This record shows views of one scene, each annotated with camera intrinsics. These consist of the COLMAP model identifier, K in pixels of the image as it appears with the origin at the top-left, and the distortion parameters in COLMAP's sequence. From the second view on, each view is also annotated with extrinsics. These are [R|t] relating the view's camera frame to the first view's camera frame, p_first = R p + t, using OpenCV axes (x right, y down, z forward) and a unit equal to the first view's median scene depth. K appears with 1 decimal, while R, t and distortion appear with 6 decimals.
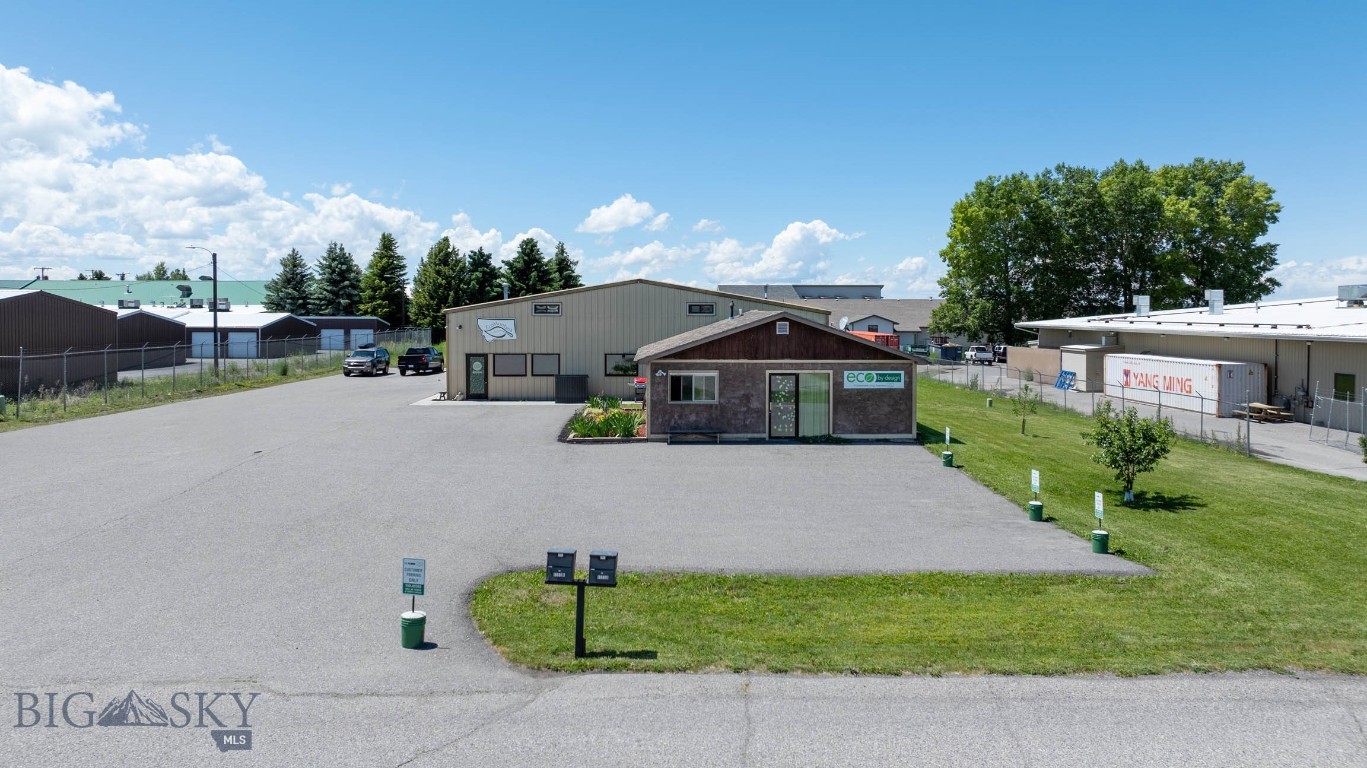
lens RADIAL K [[977.0, 0, 690.3], [0, 977.0, 383.6], [0, 0, 1]] dist [-0.021442, 0.012459]
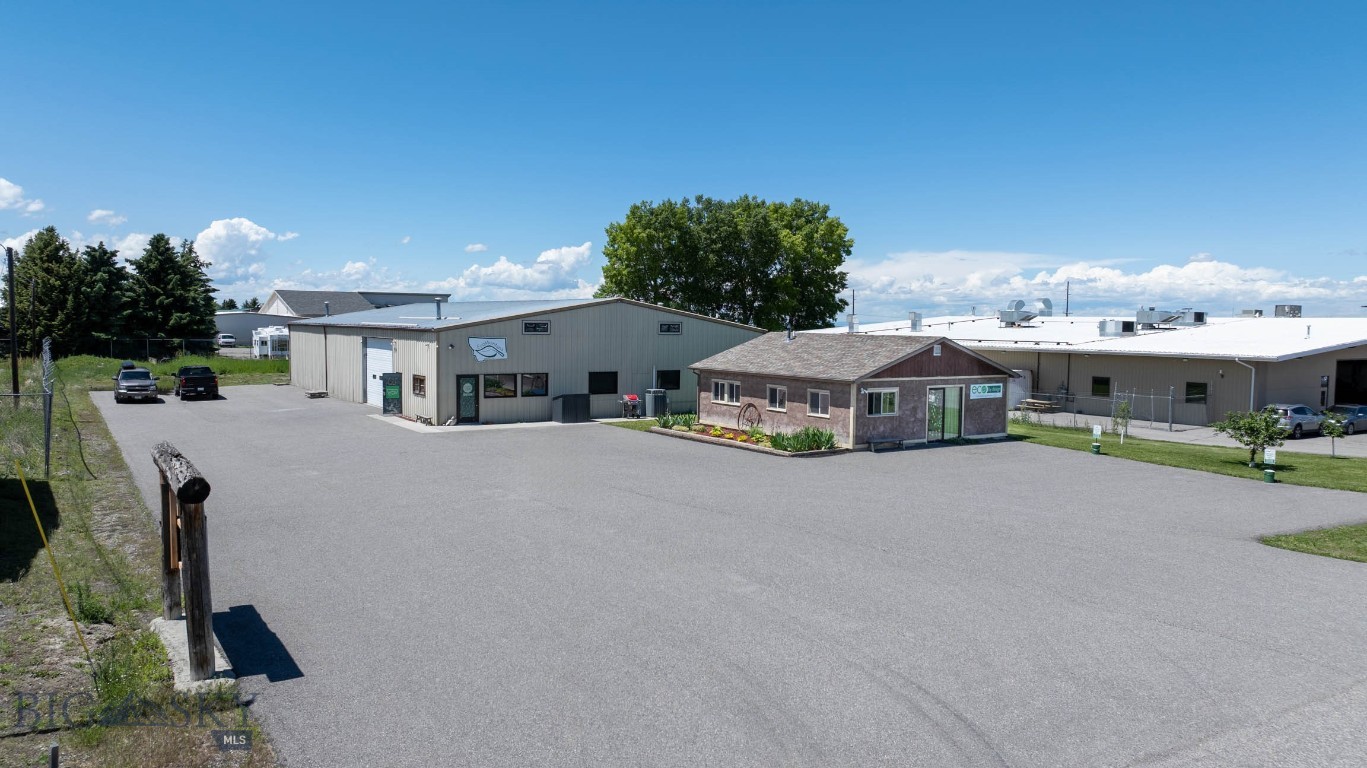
lens RADIAL K [[977.0, 0, 683.9], [0, 977.0, 378.8], [0, 0, 1]] dist [-0.021442, 0.012459]
pose [[0.847360, -0.022318, 0.530550, -0.242154], [0.028053, 0.999603, -0.002754, -0.008222], [-0.530278, 0.017217, 0.847649, 0.044391]]
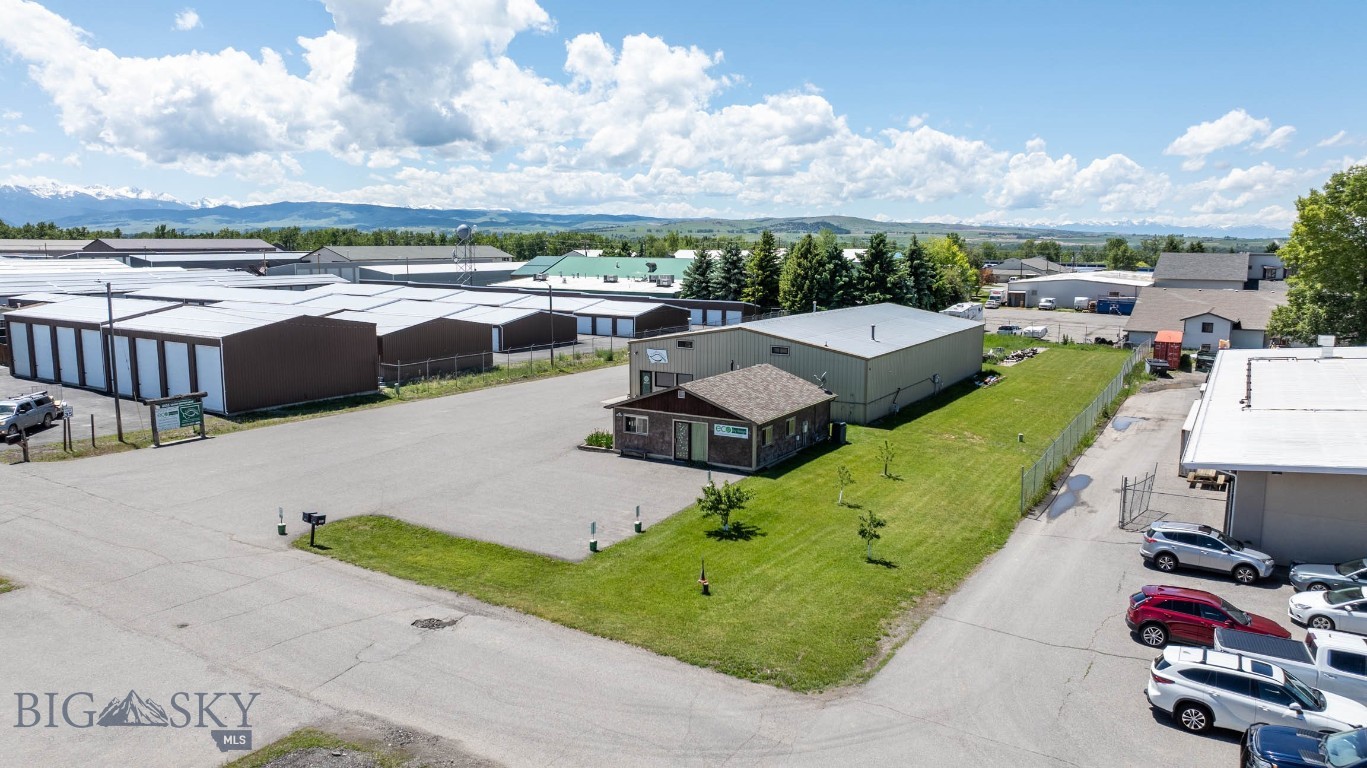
lens RADIAL K [[977.0, 0, 684.7], [0, 977.0, 377.4], [0, 0, 1]] dist [-0.021442, 0.012459]
pose [[0.838725, 0.078606, -0.538853, 0.293249], [-0.042430, 0.995952, 0.079245, -0.064403], [0.542900, -0.043602, 0.838664, -0.109869]]
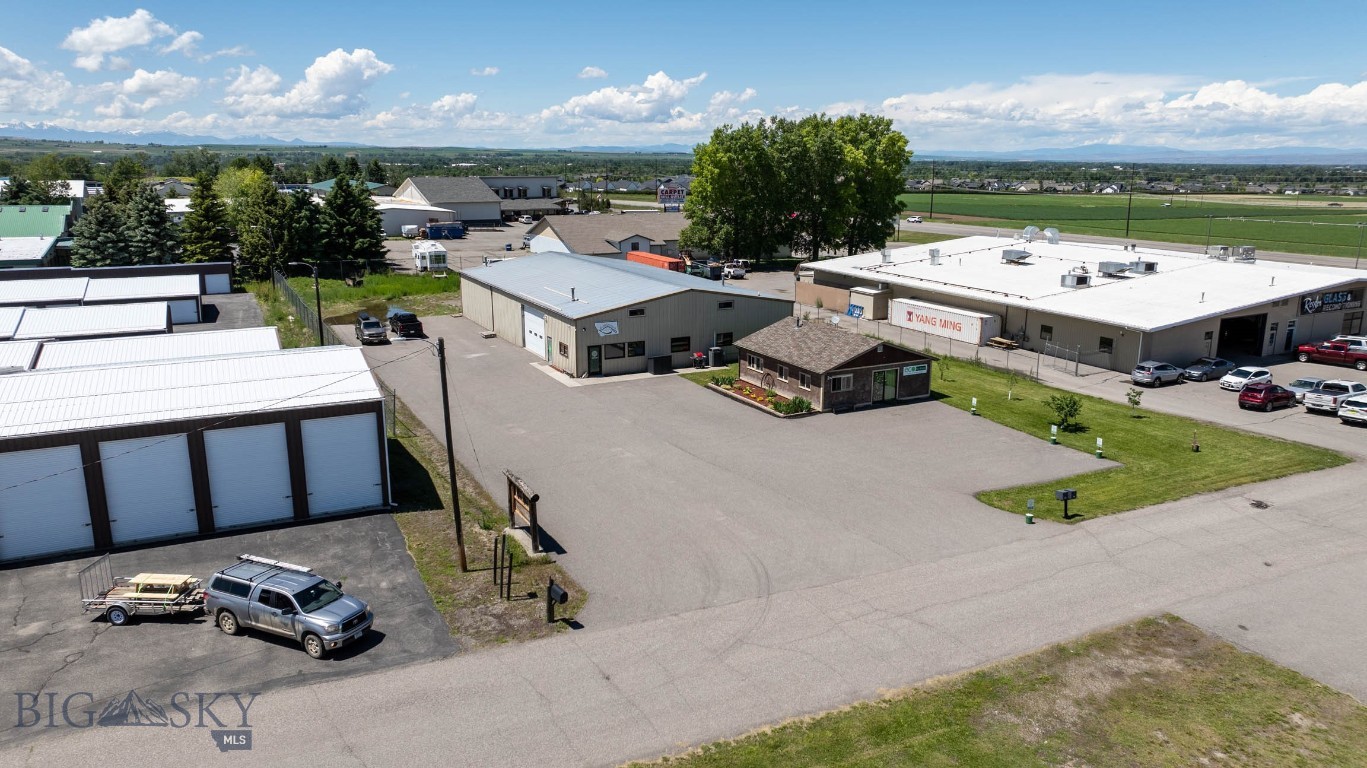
lens RADIAL K [[977.0, 0, 685.4], [0, 977.0, 420.4], [0, 0, 1]] dist [-0.021442, 0.012459]
pose [[0.896060, -0.117208, 0.428181, -0.333634], [0.028474, 0.977705, 0.208043, -0.100556], [-0.443019, -0.174227, 0.879420, -0.172493]]
